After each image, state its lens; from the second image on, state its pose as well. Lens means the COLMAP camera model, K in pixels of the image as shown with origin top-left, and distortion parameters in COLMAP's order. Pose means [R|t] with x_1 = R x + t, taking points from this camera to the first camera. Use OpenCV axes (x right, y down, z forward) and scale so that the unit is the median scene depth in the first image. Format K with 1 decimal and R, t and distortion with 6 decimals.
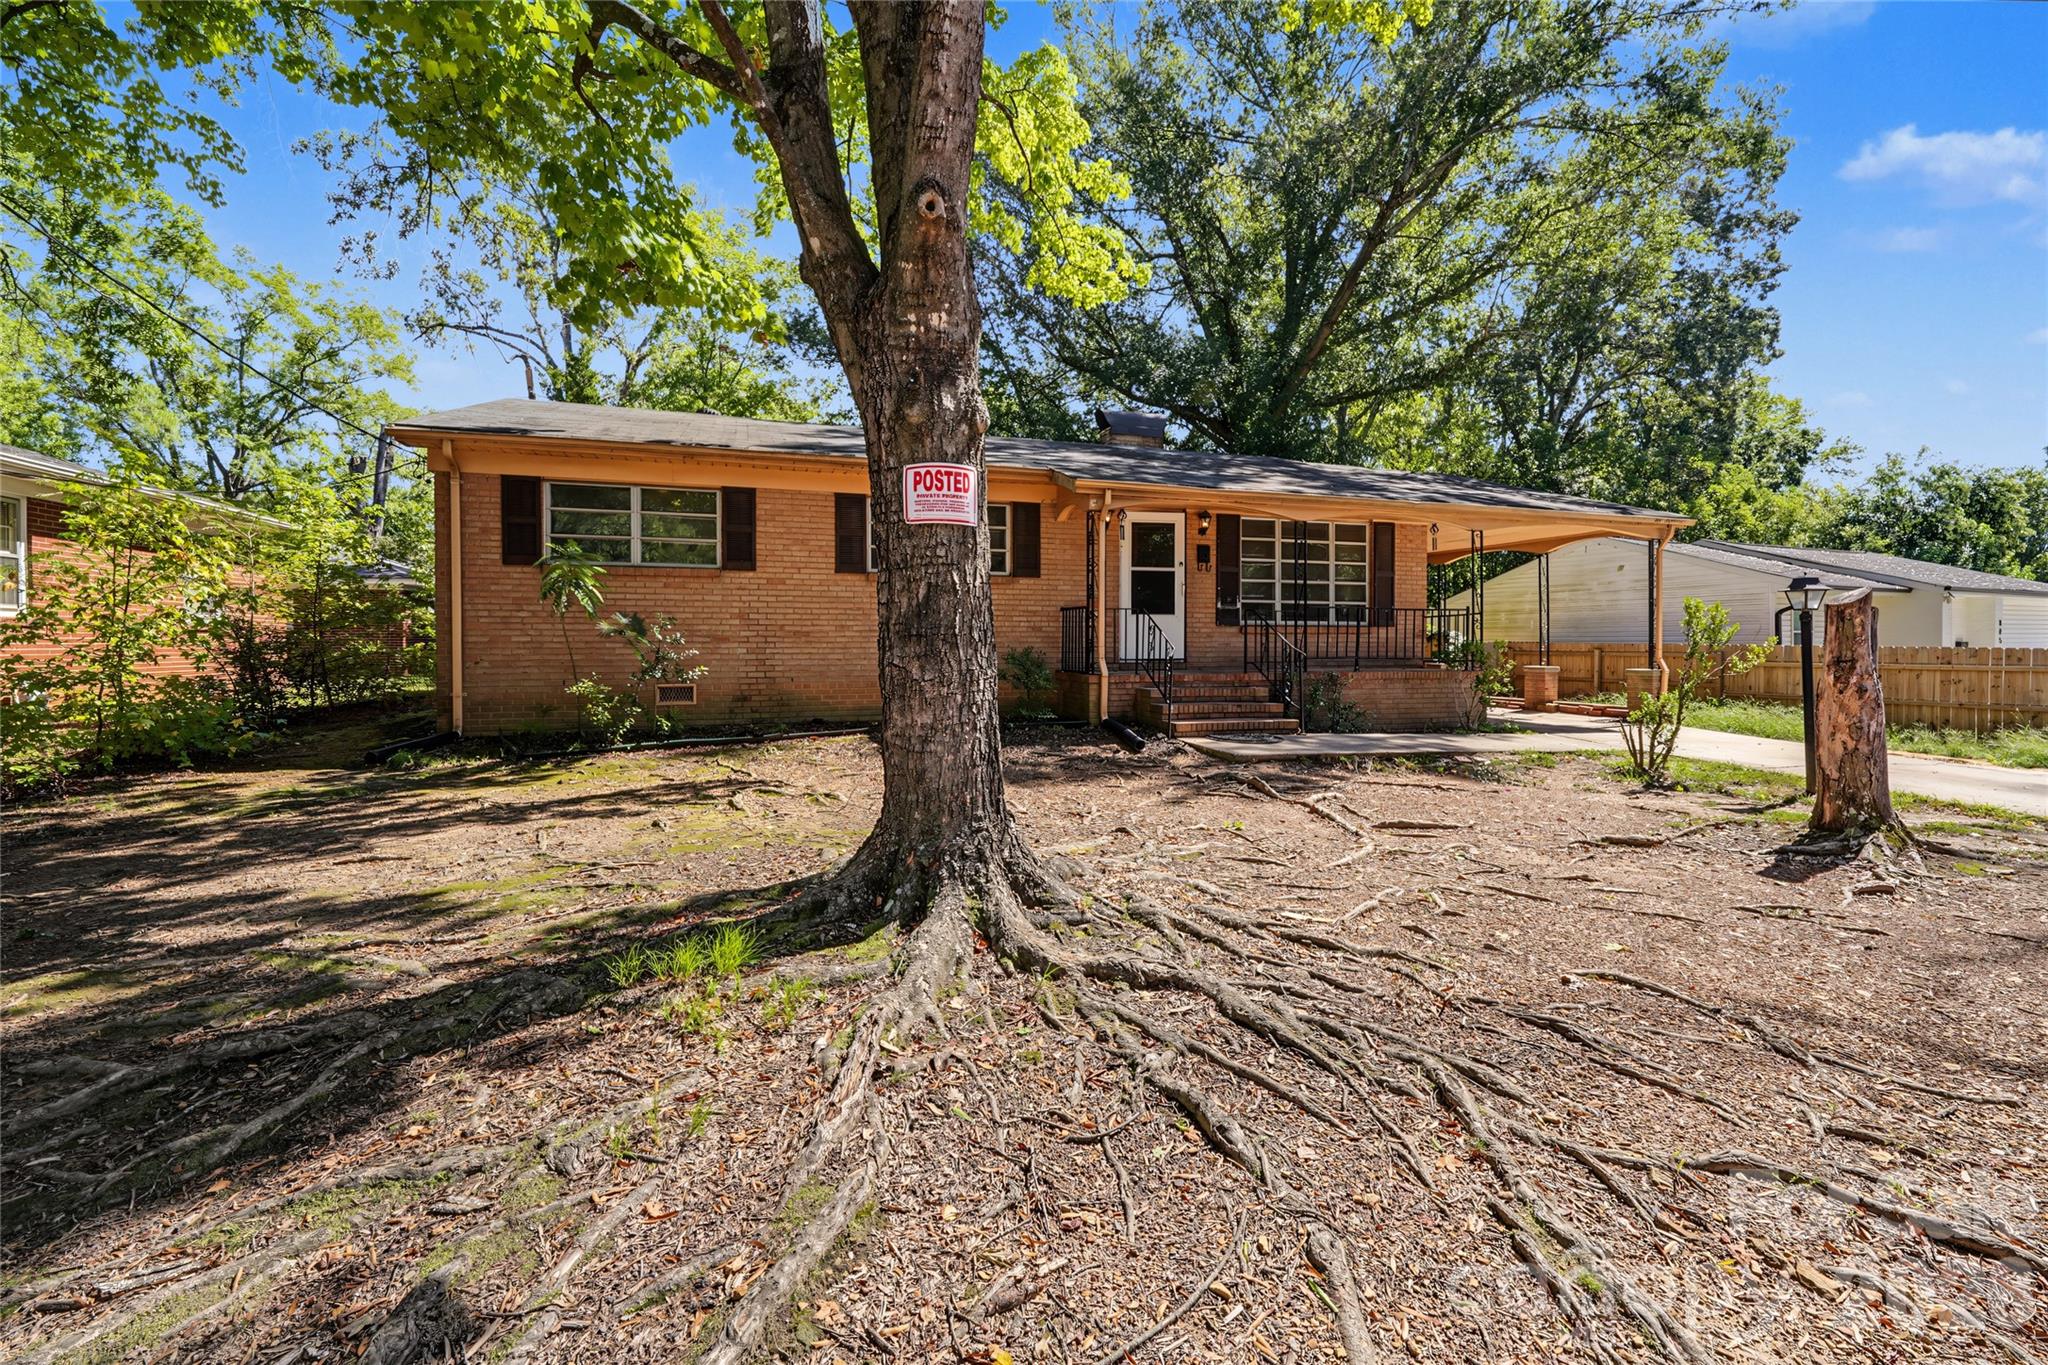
lens RADIAL K [[864.6, 0, 1096.6], [0, 864.6, 671.5], [0, 0, 1]] dist [0.008655, -0.003055]
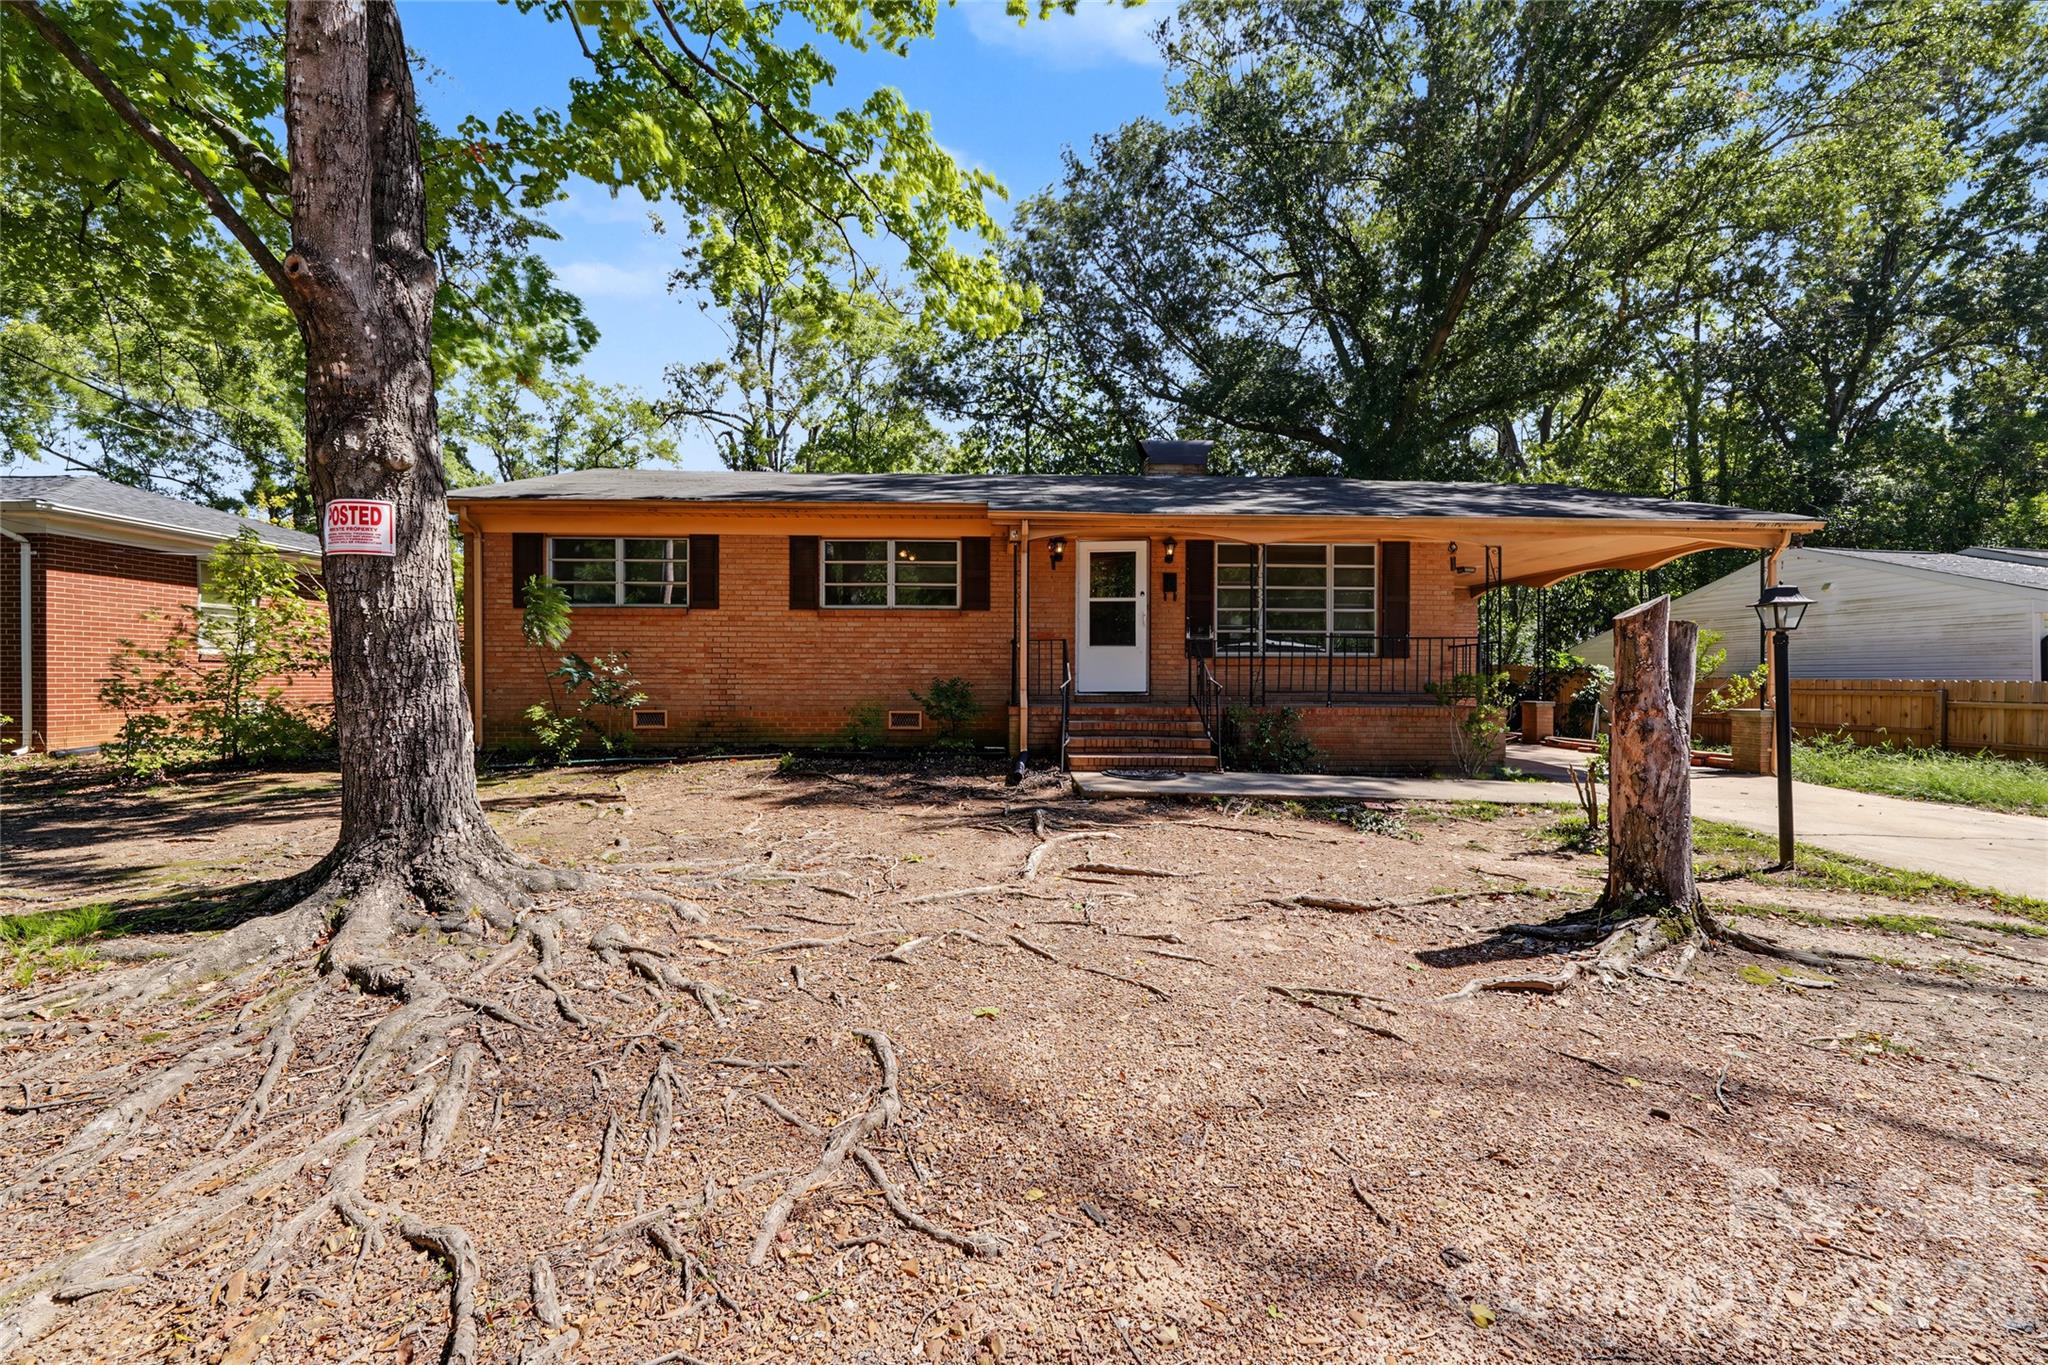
lens RADIAL K [[864.6, 0, 1132.2], [0, 864.6, 698.2], [0, 0, 1]] dist [0.008655, -0.003055]
pose [[0.960116, 0.007557, -0.279501, 0.405904], [-0.011558, 0.999853, -0.012668, 0.005273], [0.279364, 0.015393, 0.960062, 0.084006]]
